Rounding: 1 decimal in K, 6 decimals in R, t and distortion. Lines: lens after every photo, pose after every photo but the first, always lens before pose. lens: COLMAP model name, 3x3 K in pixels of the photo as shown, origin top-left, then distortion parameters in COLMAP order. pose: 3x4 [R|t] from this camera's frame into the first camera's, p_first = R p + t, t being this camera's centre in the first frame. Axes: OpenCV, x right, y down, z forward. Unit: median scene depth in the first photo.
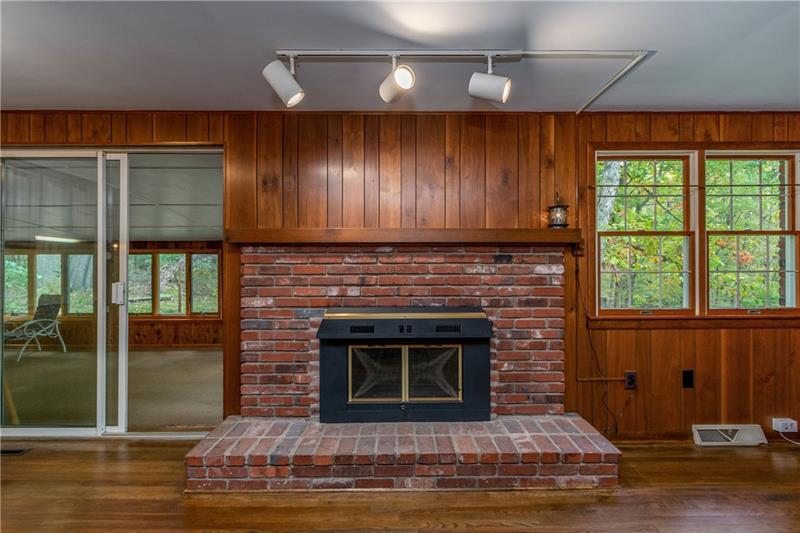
lens RADIAL K [[366.3, 0, 429.6], [0, 366.3, 266.9], [0, 0, 1]] dist [0.004584, -0.003486]
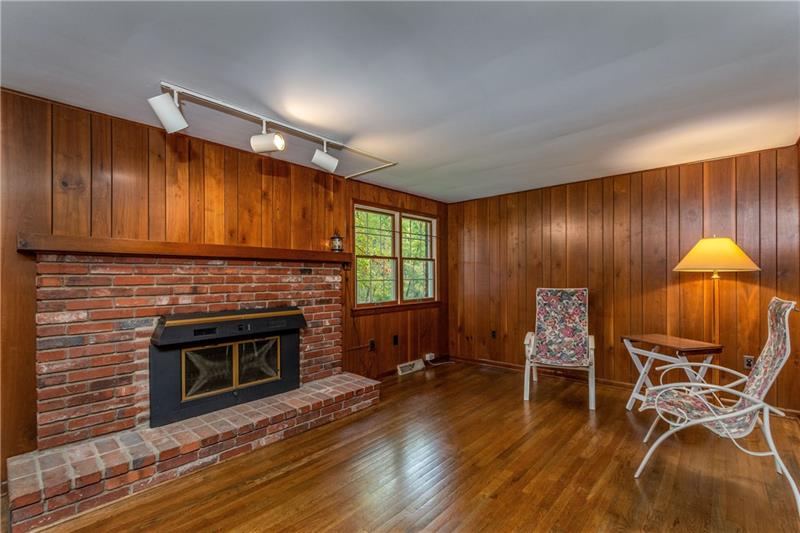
lens RADIAL K [[343.6, 0, 401.0], [0, 343.6, 276.3], [0, 0, 1]] dist [-0.000816, -0.000458]
pose [[0.688264, 0.000732, 0.725460, -0.508183], [0.000385, 0.999999, -0.001375, -0.001504], [-0.725461, 0.001226, 0.688263, -0.173835]]
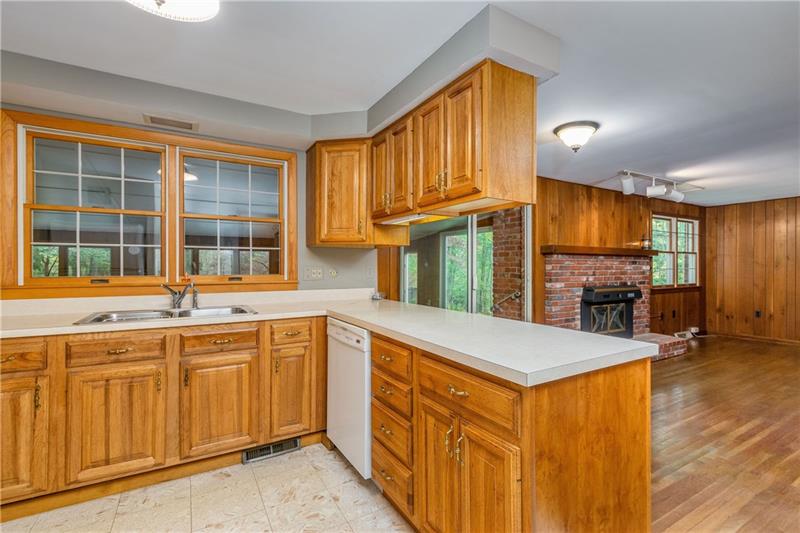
lens RADIAL K [[366.3, 0, 429.6], [0, 366.3, 266.9], [0, 0, 1]] dist [0.004584, -0.003486]
pose [[0.860445, 0.004539, 0.509523, -1.941230], [-0.006389, 0.999978, 0.001880, 0.006662], [-0.509503, -0.004873, 0.860455, -0.242224]]
